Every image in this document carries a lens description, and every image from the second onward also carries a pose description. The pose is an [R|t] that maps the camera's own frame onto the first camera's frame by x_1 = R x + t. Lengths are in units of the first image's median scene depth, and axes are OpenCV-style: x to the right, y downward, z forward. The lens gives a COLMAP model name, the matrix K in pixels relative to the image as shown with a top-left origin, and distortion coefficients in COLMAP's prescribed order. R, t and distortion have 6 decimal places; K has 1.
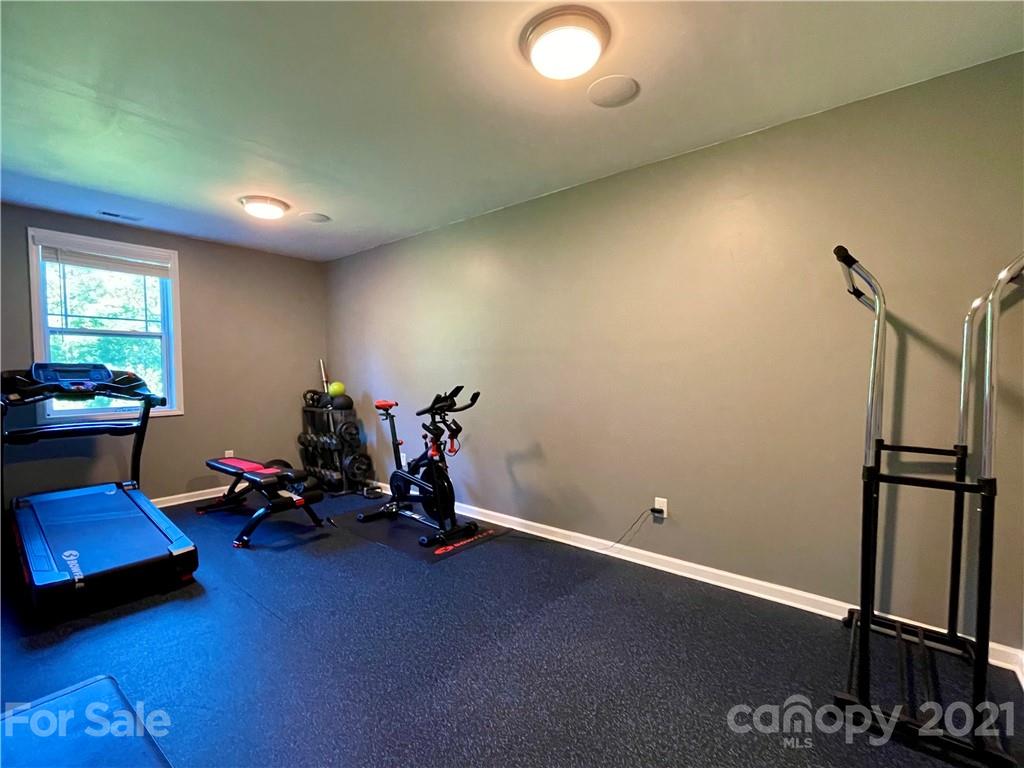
lens RADIAL K [[457.2, 0, 508.0], [0, 457.2, 387.2], [0, 0, 1]] dist [-0.001723, 0.000869]
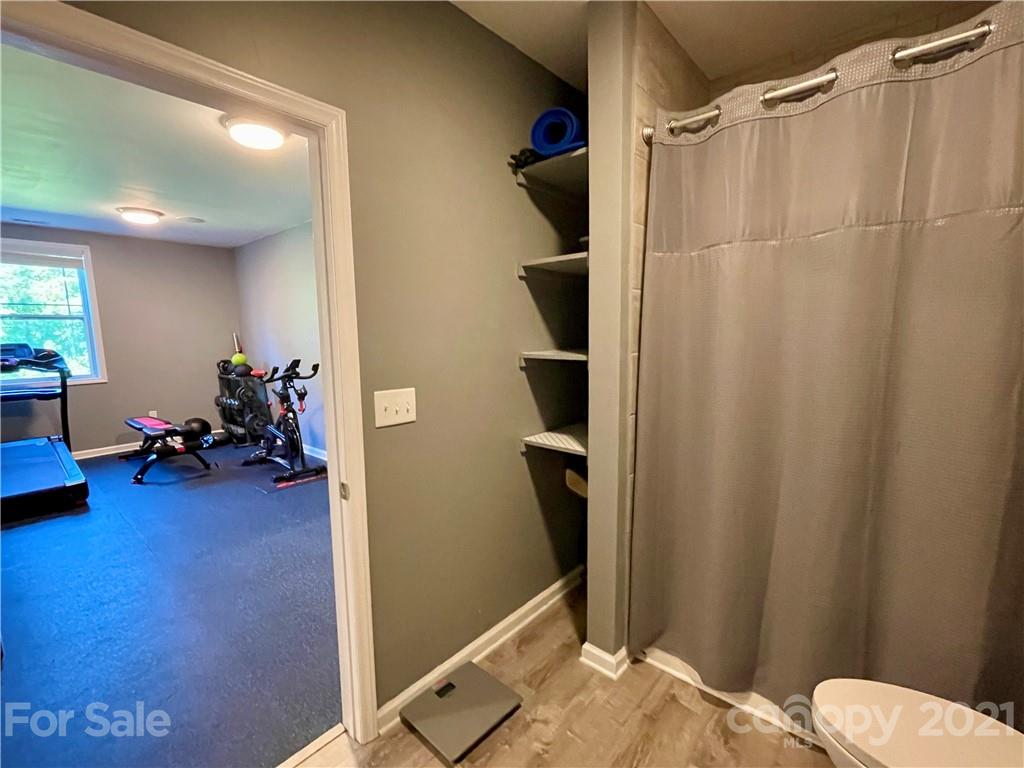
lens RADIAL K [[457.2, 0, 514.8], [0, 457.2, 388.0], [0, 0, 1]] dist [-0.001723, 0.000869]
pose [[0.999892, -0.007181, -0.012808, 0.476726], [0.008328, 0.995734, 0.091897, -0.033151], [0.012094, -0.091994, 0.995686, -0.250128]]
